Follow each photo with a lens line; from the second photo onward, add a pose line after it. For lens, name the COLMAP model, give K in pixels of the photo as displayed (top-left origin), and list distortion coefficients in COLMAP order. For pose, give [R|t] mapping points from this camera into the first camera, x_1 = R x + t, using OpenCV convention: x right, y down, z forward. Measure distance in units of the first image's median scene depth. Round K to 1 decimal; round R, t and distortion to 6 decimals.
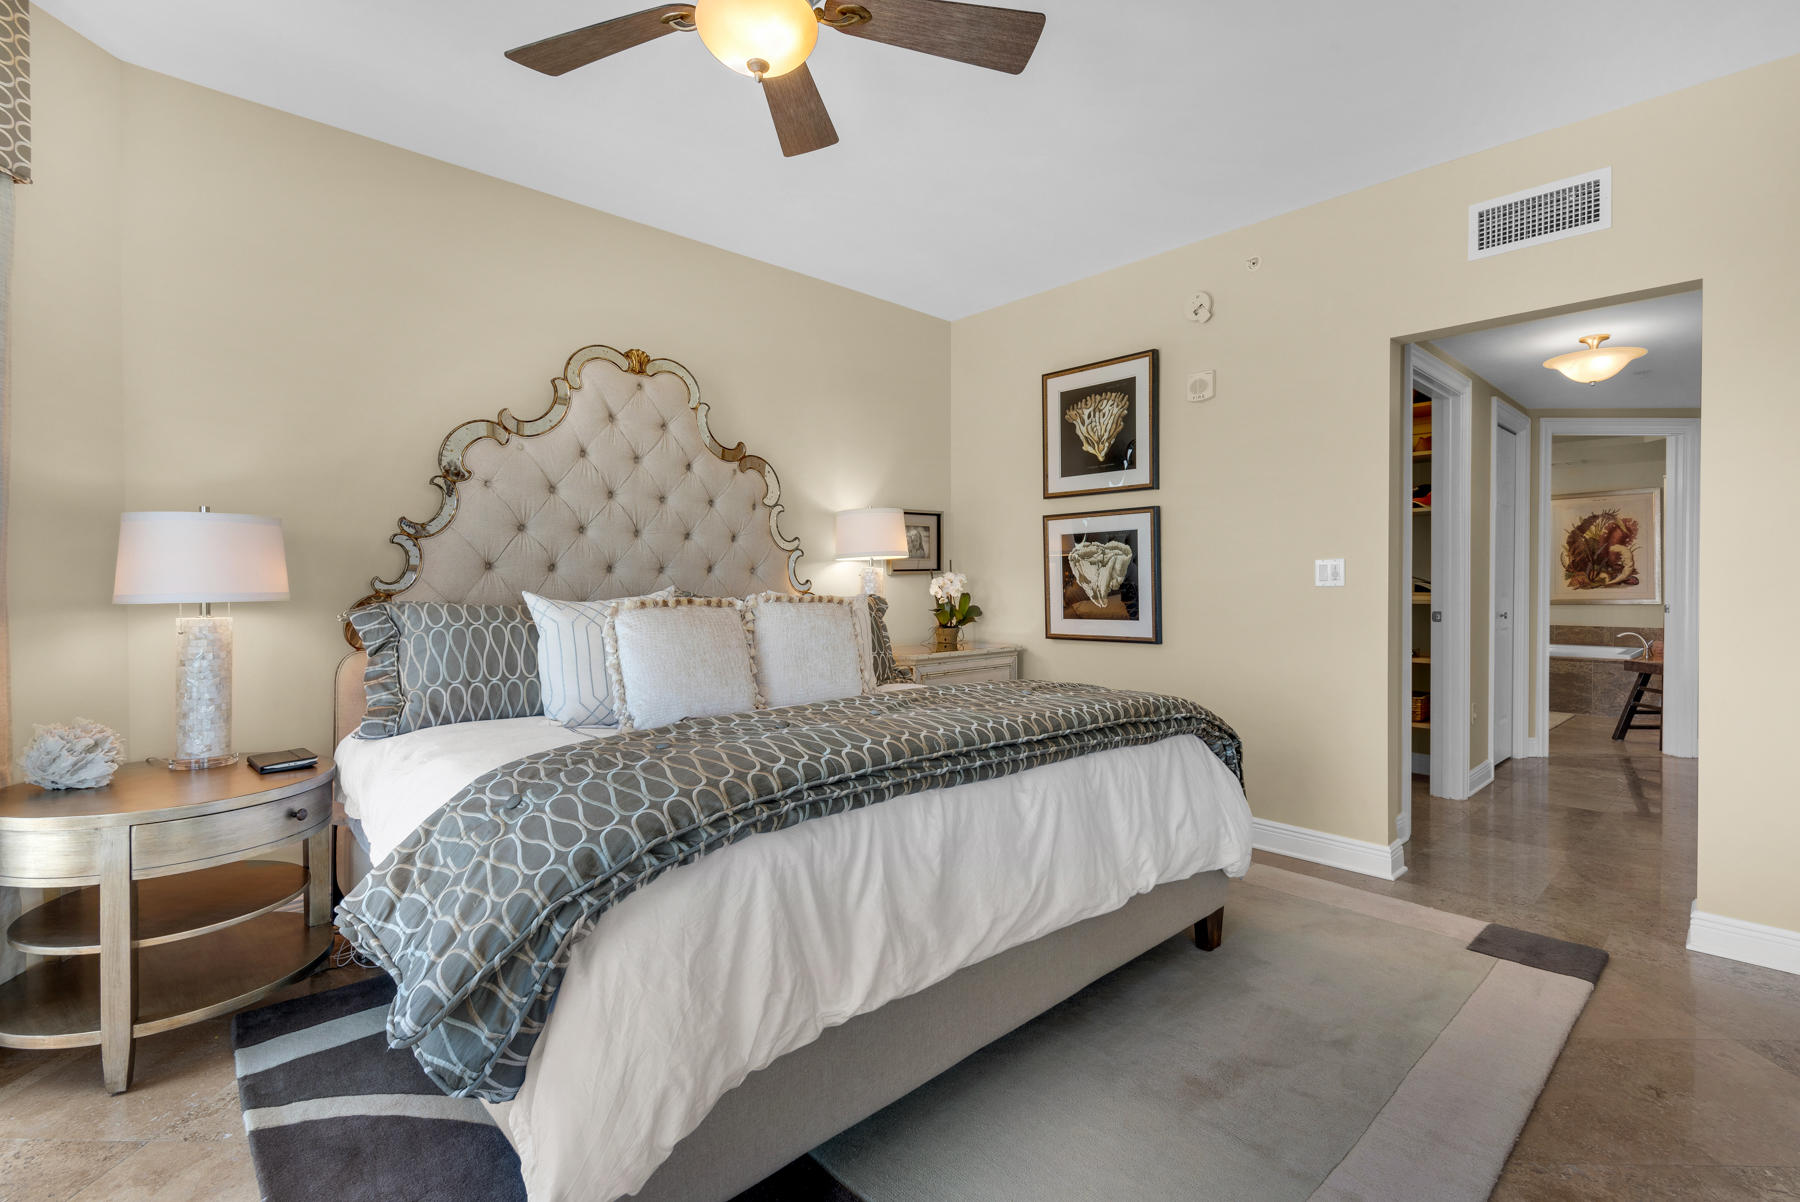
lens RADIAL K [[818.2, 0, 911.0], [0, 818.2, 588.5], [0, 0, 1]] dist [0.012762, -0.010099]
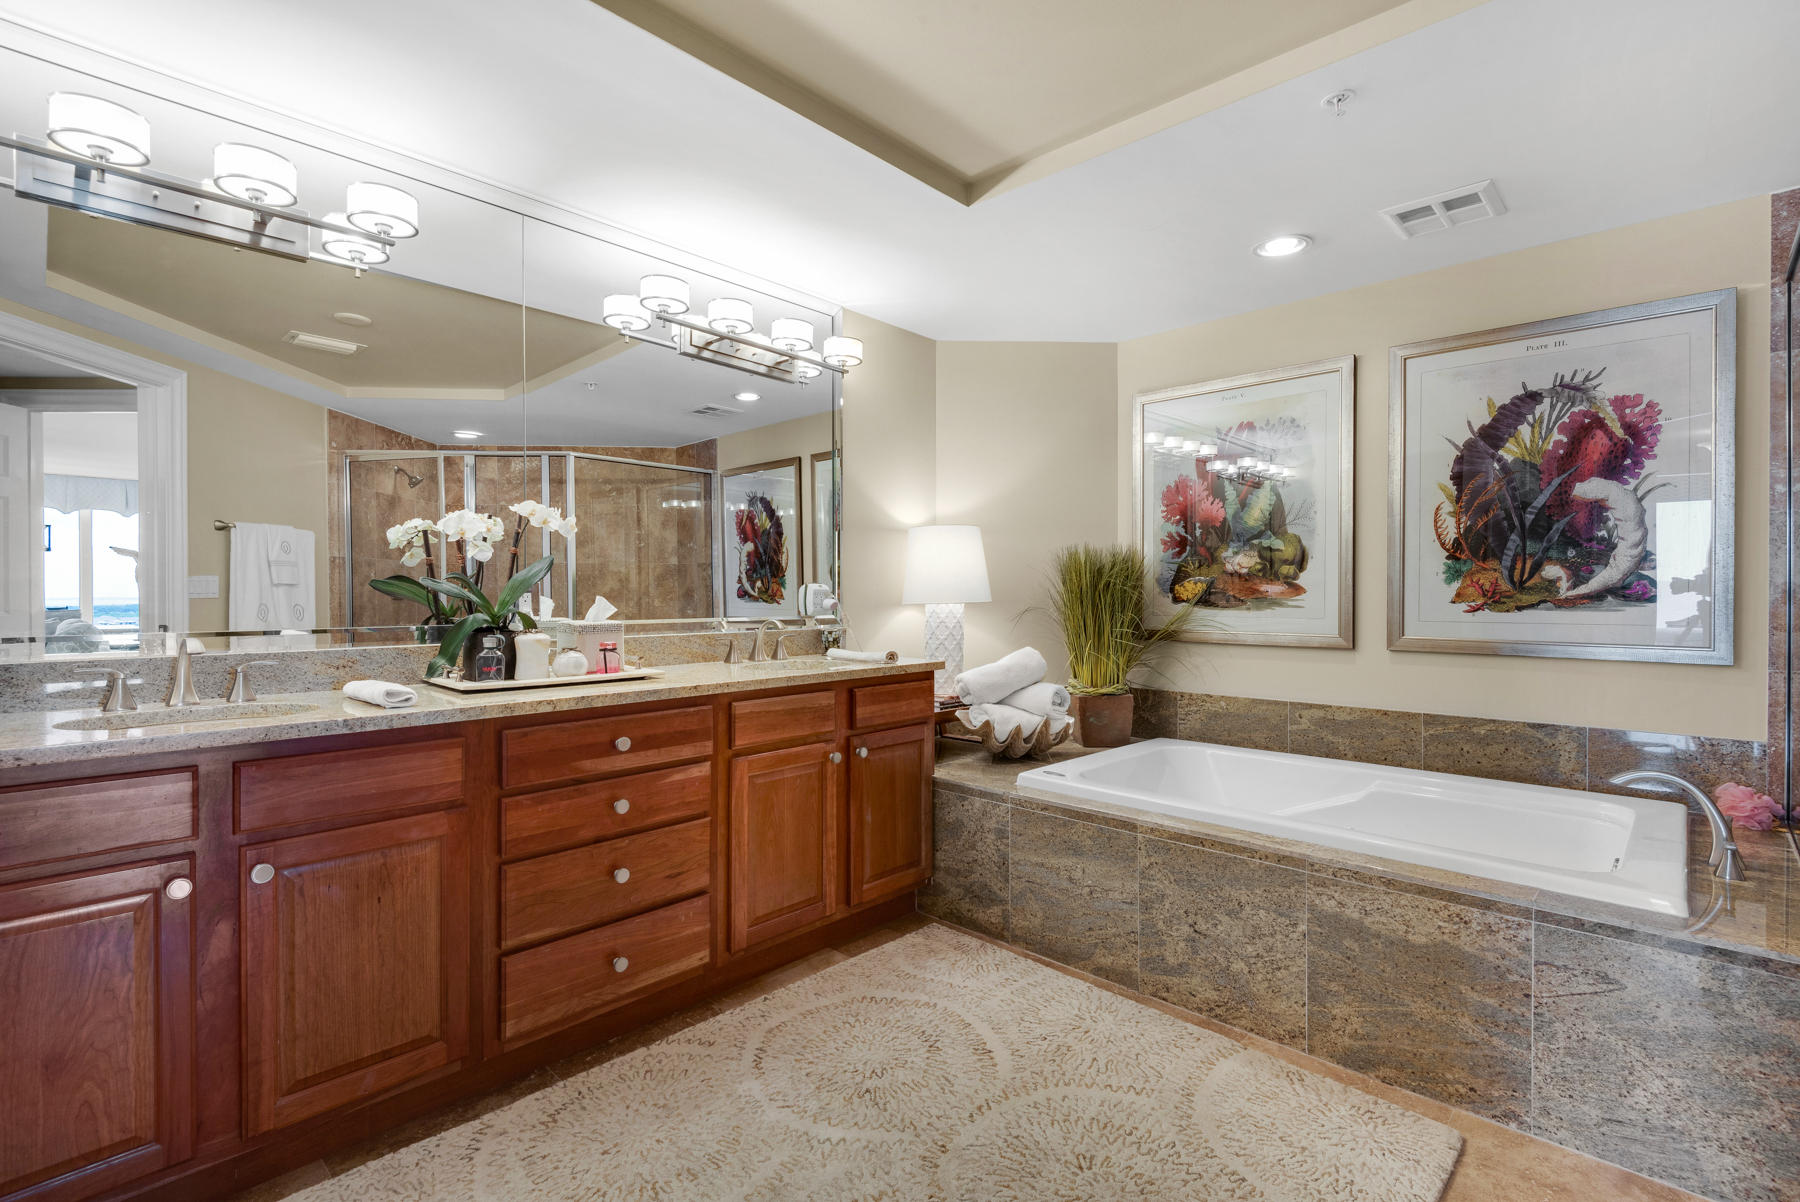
lens RADIAL K [[818.2, 0, 906.9], [0, 818.2, 592.8], [0, 0, 1]] dist [0.012762, -0.010099]
pose [[0.996615, 0.013281, 0.081133, 0.556321], [-0.013792, 0.999888, 0.005739, -0.005581], [-0.081047, -0.006839, 0.996687, 0.690793]]
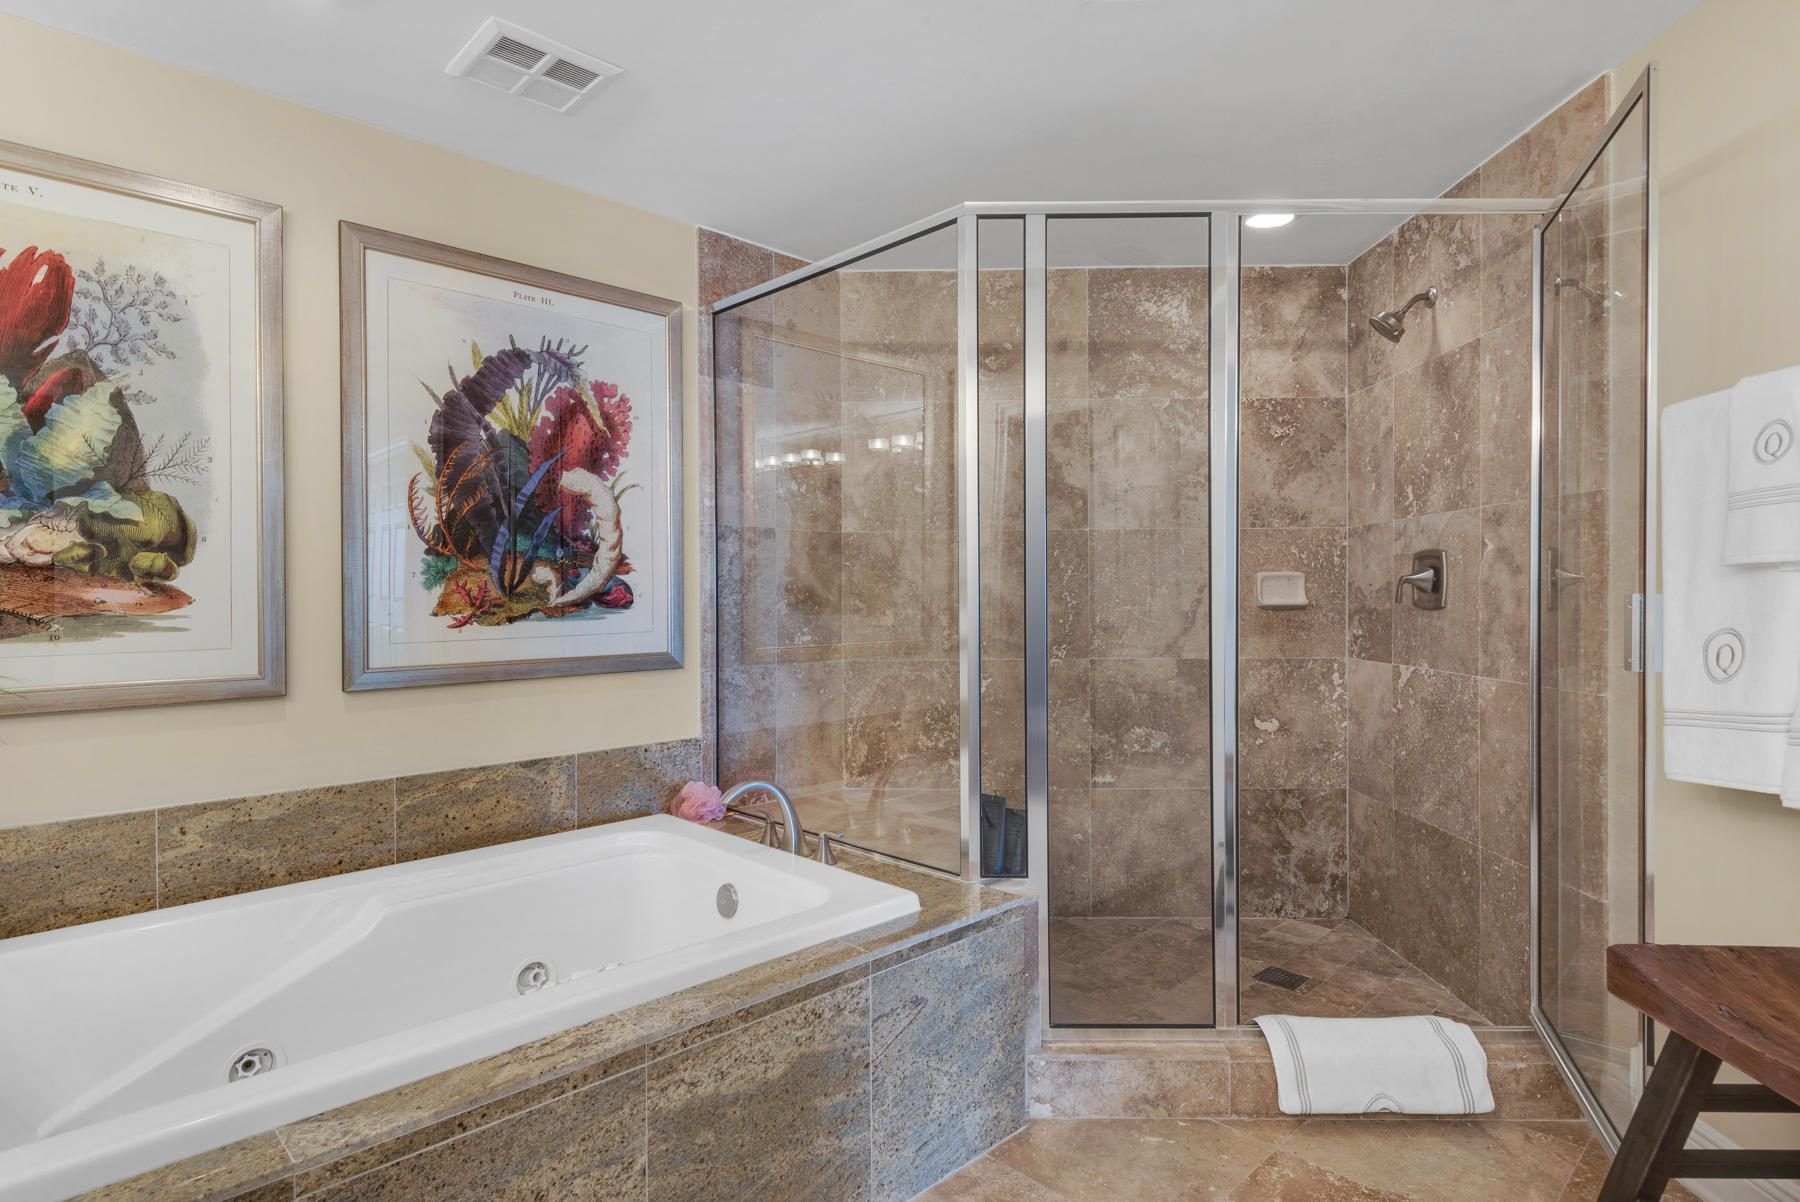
lens RADIAL K [[941.9, 0, 909.9], [0, 941.9, 596.9], [0, 0, 1]] dist [0.026703, -0.018621]
pose [[-0.041049, 0.009744, 0.999110, 0.521181], [0.001927, 0.999951, -0.009673, -0.004991], [-0.999155, 0.001528, -0.041065, 0.892739]]
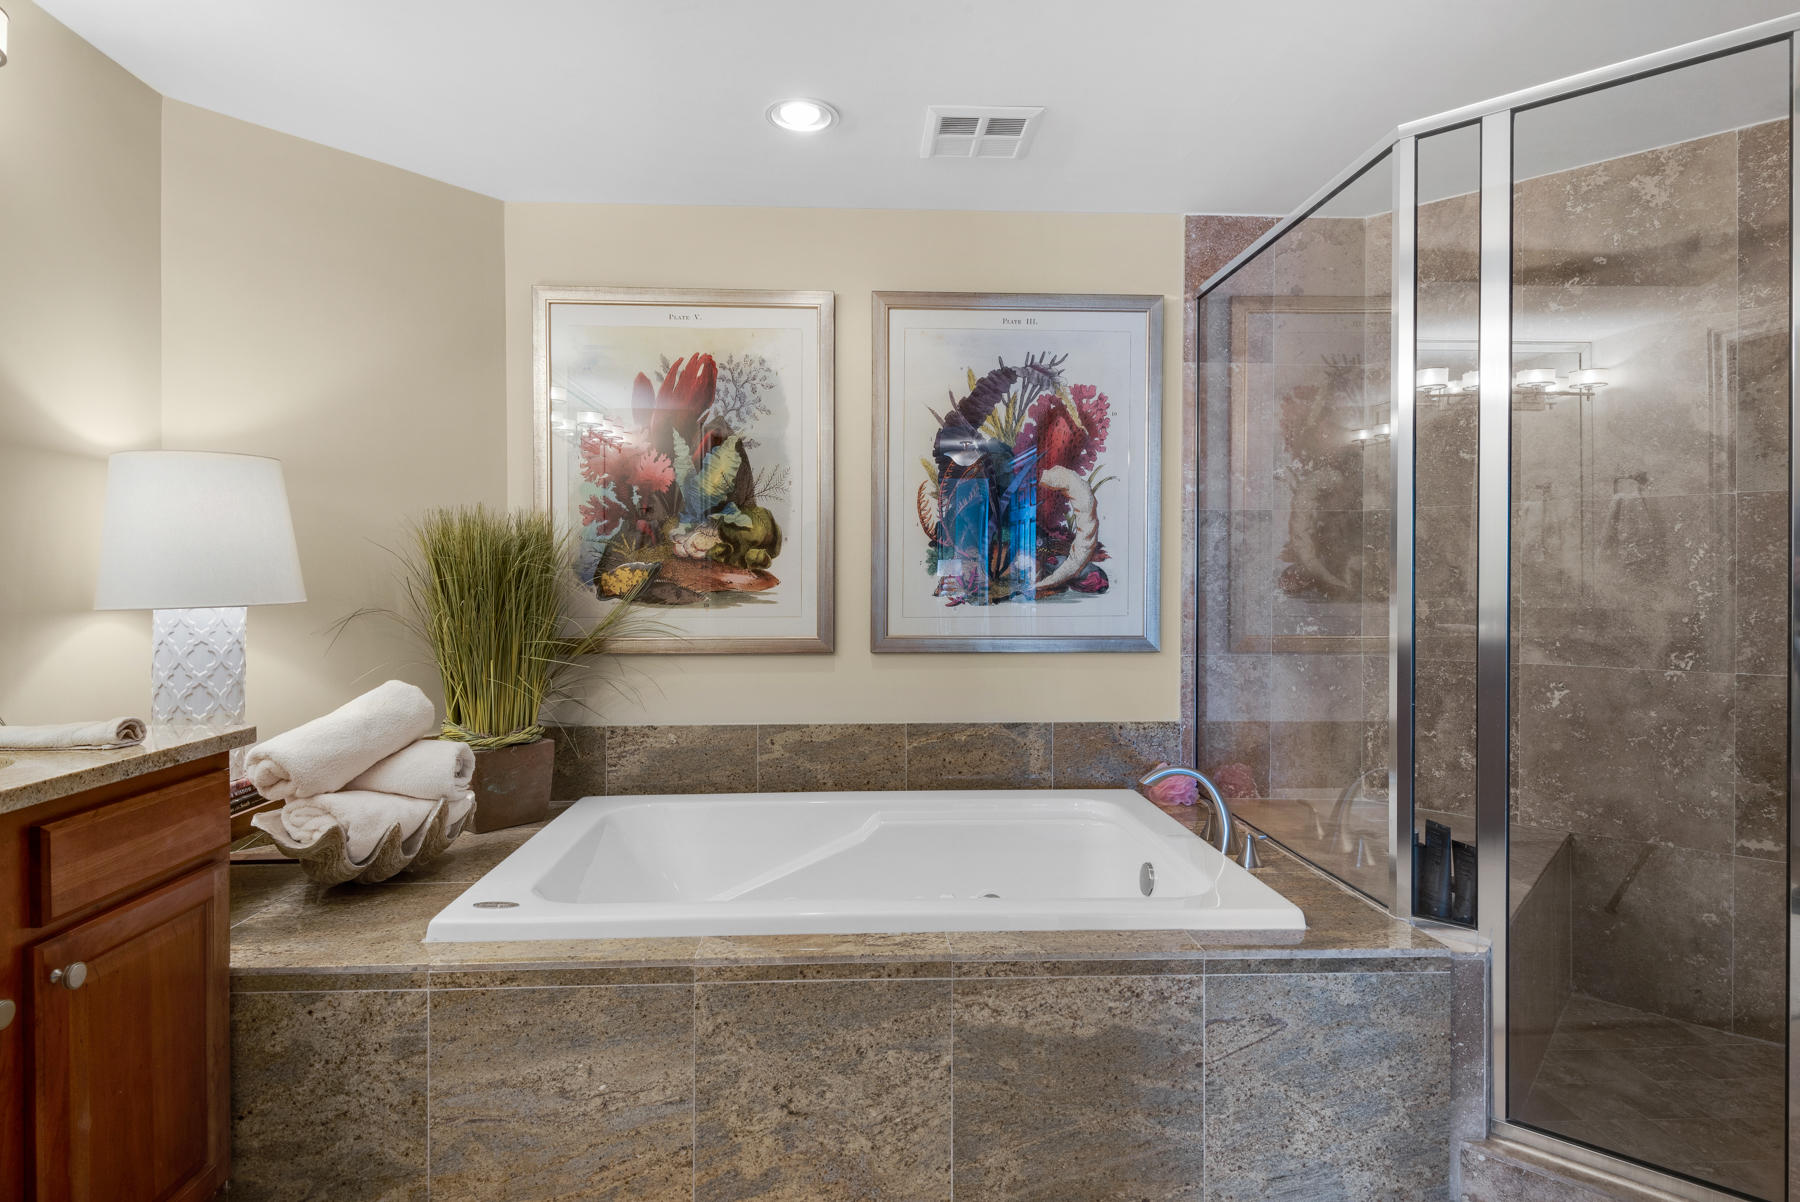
lens RADIAL K [[941.9, 0, 879.3], [0, 941.9, 586.0], [0, 0, 1]] dist [0.026703, -0.018621]
pose [[0.636928, 0.008598, 0.770875, 0.529649], [-0.013012, 0.999915, -0.000402, -0.005709], [-0.770814, -0.009775, 0.636986, 0.814880]]
